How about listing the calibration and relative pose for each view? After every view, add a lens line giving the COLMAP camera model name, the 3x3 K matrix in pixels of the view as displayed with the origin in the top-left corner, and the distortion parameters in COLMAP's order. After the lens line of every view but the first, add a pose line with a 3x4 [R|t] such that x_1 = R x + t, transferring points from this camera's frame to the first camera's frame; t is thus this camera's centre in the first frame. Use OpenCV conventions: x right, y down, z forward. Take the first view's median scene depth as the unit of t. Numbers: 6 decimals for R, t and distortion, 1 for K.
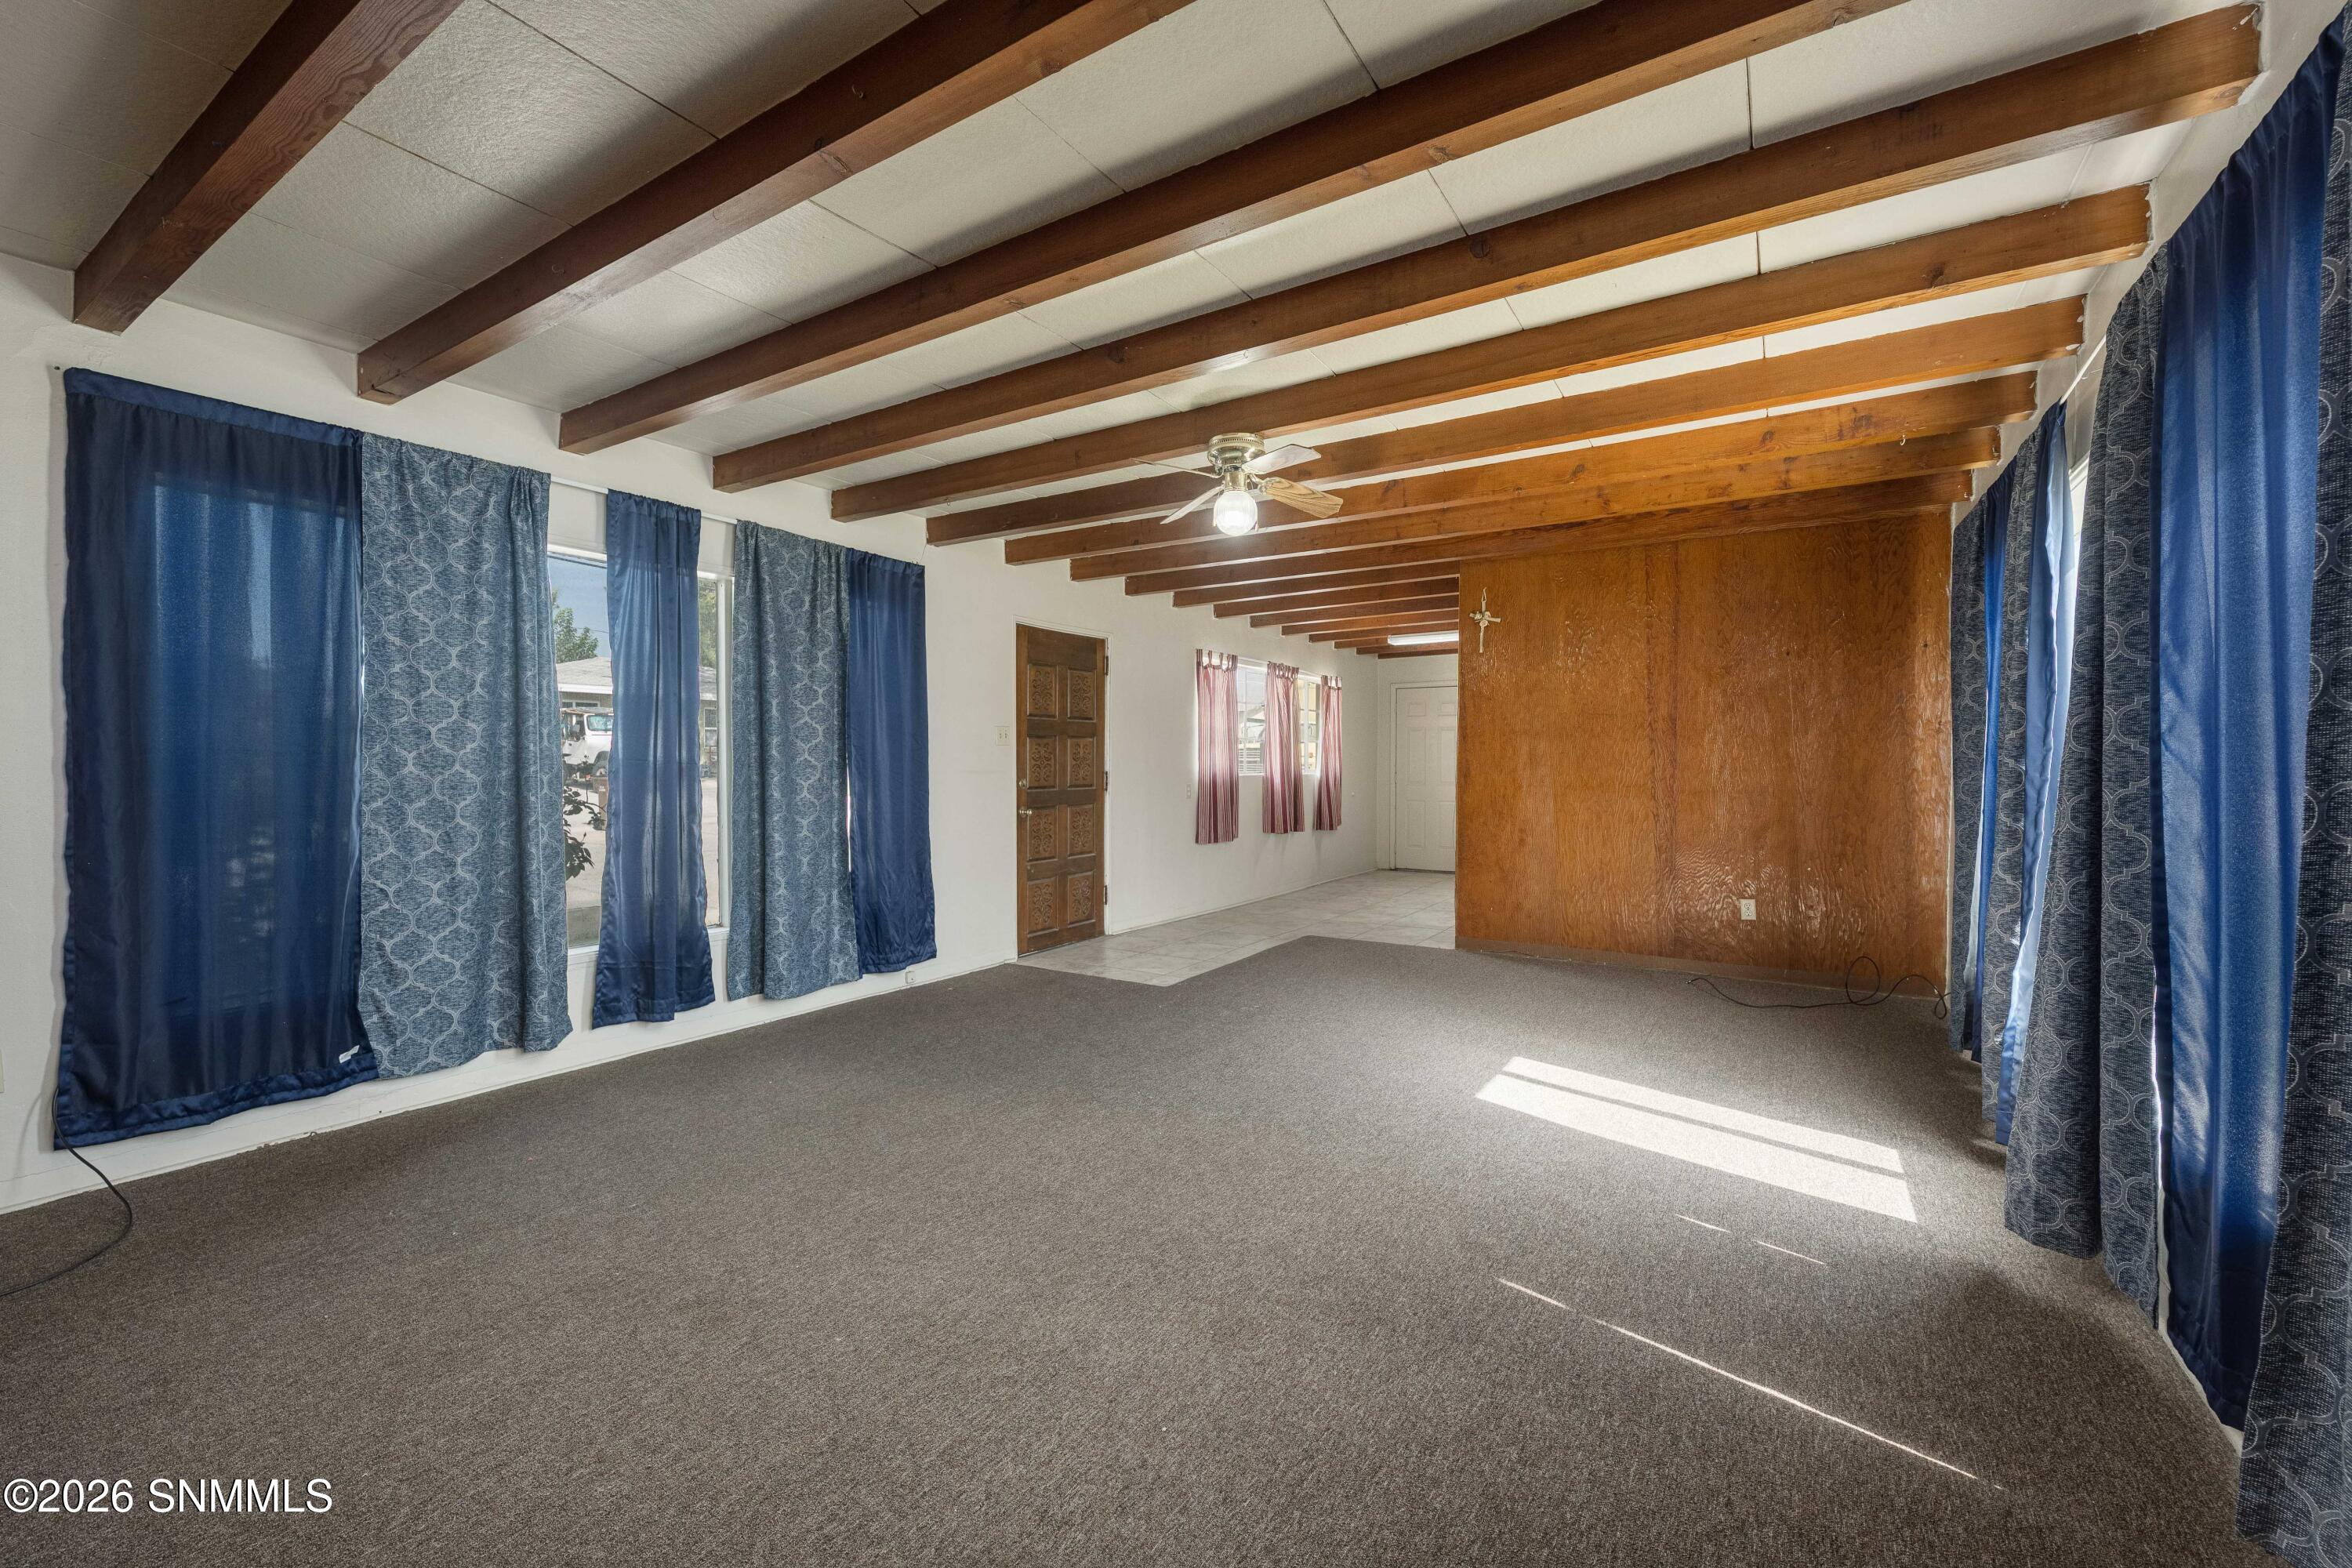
lens RADIAL K [[980.1, 0, 1179.5], [0, 980.1, 770.0], [0, 0, 1]] dist [-0.001355, 0.000316]
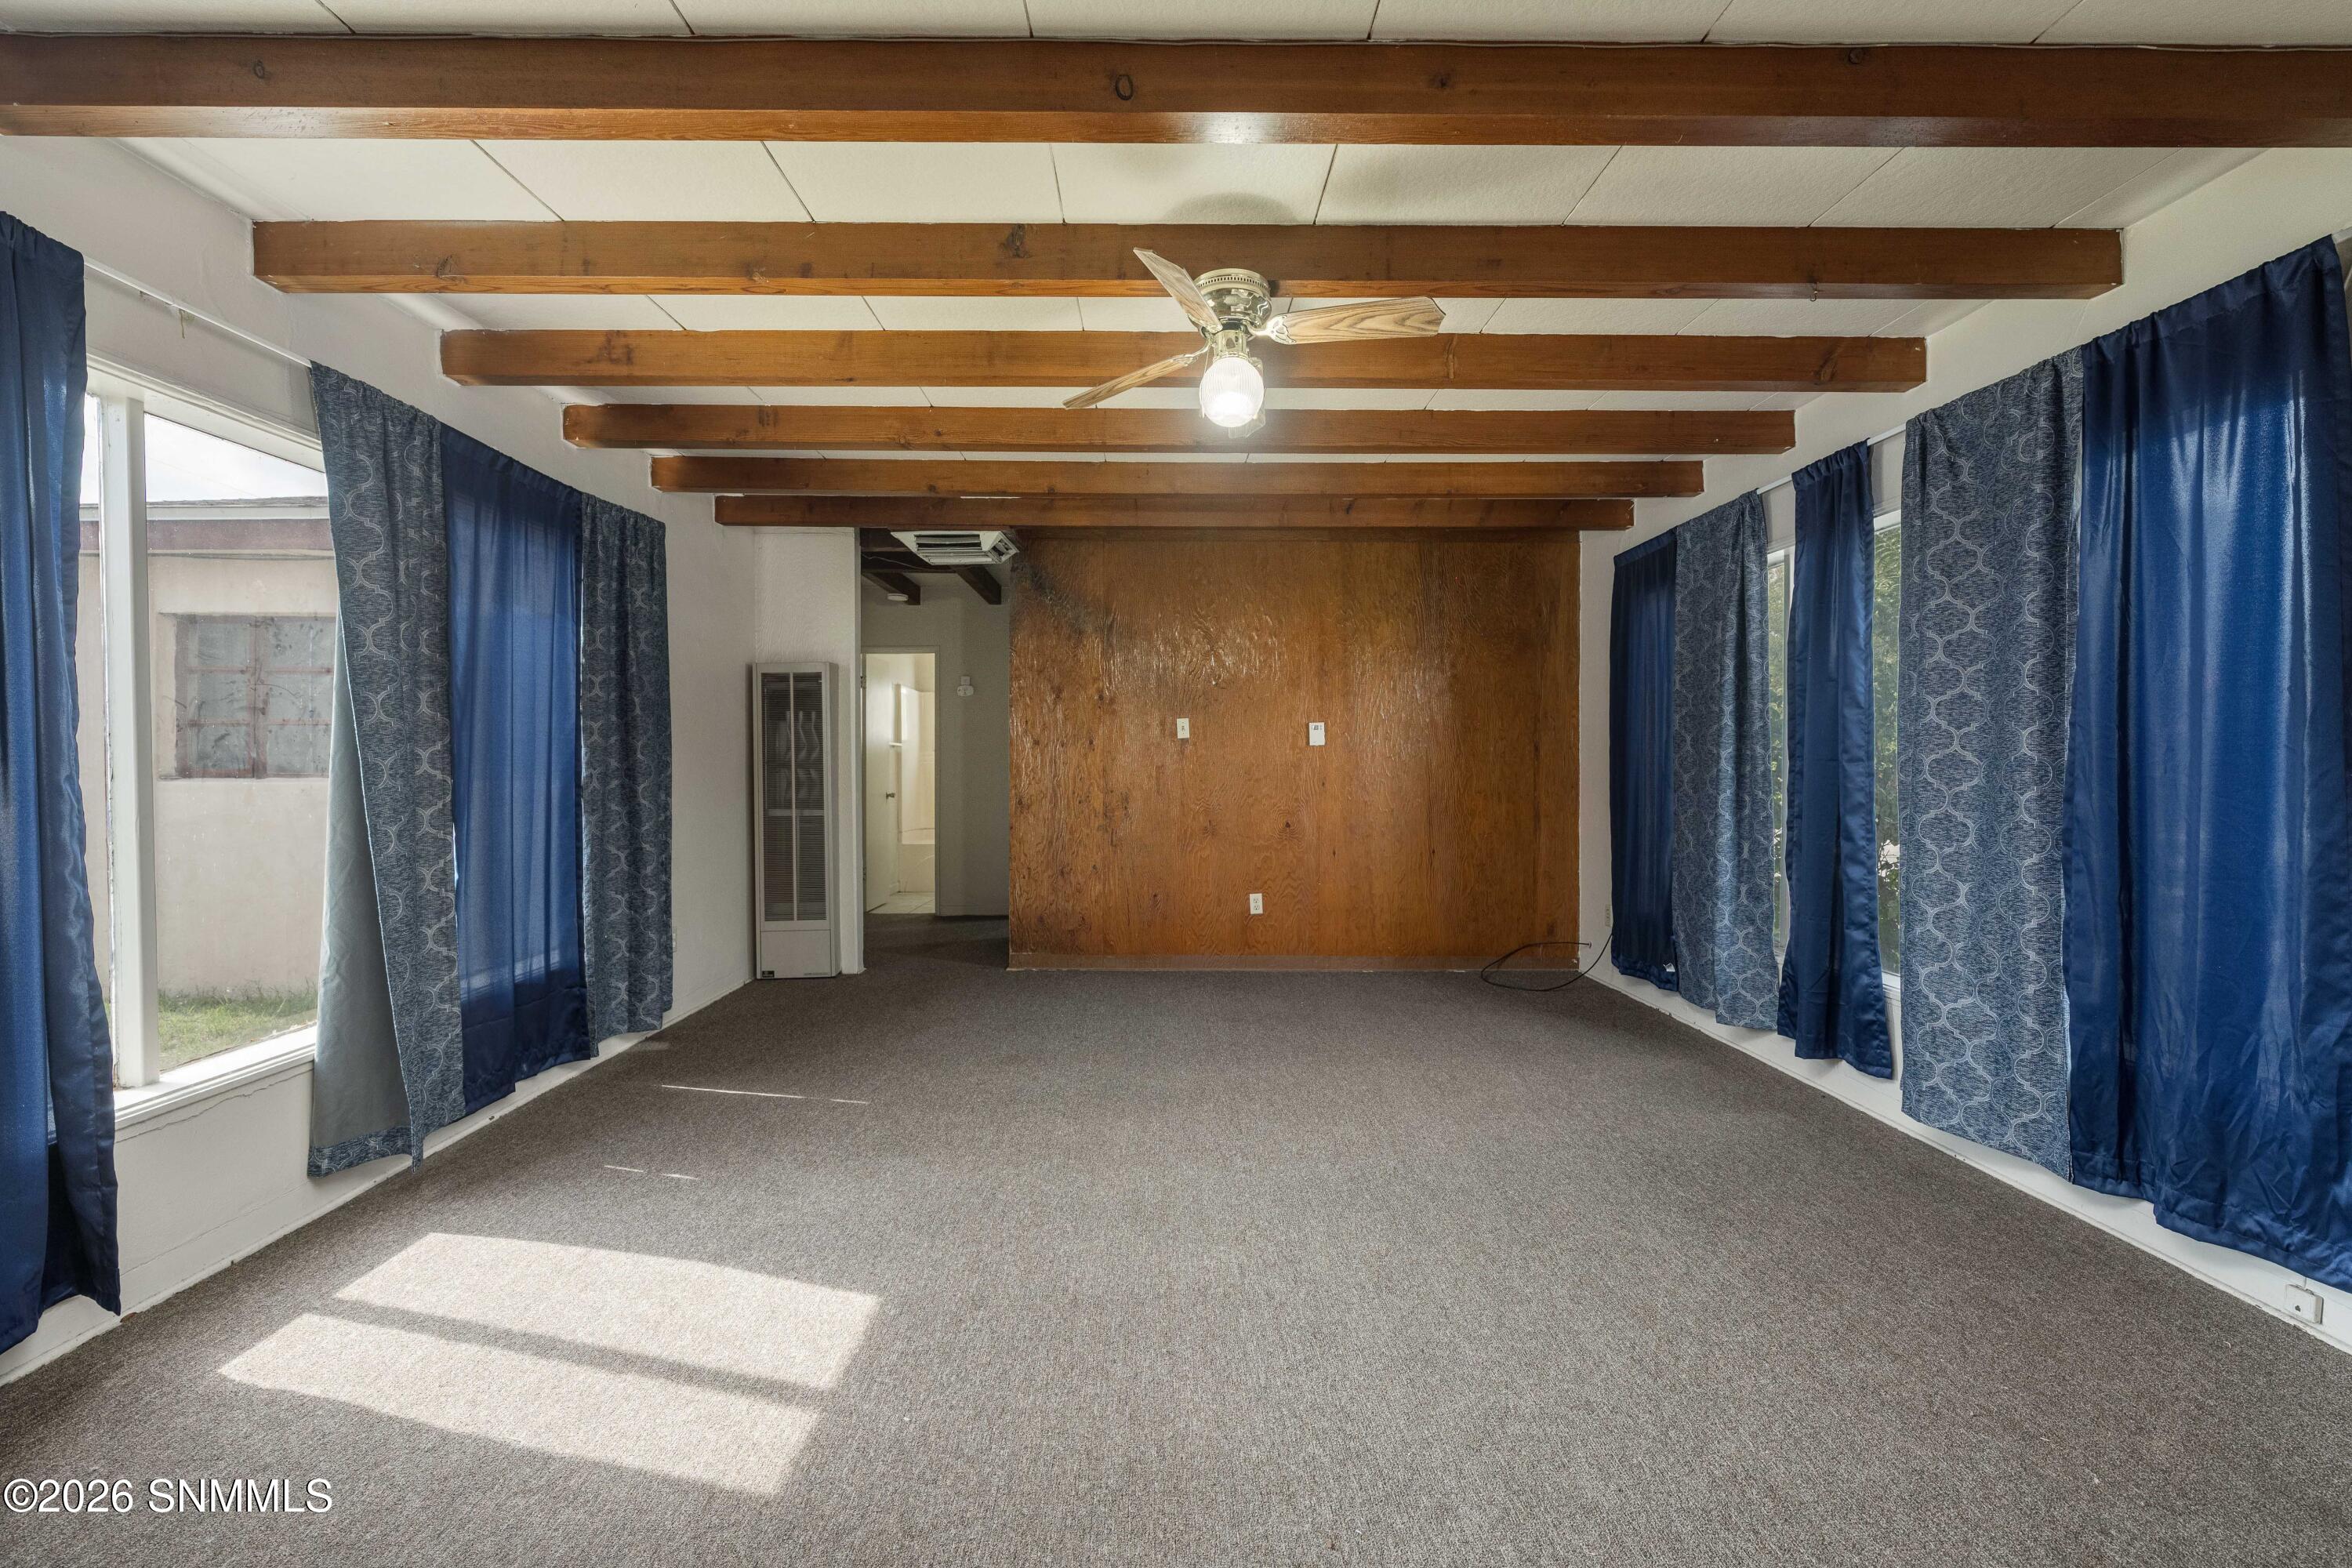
lens RADIAL K [[980.1, 0, 1189.5], [0, 980.1, 778.5], [0, 0, 1]] dist [-0.001355, 0.000316]
pose [[-0.833296, 0.004329, -0.552811, 0.510883], [-0.003785, 0.999901, 0.013536, -0.005990], [0.552815, 0.013372, -0.833197, 1.723756]]
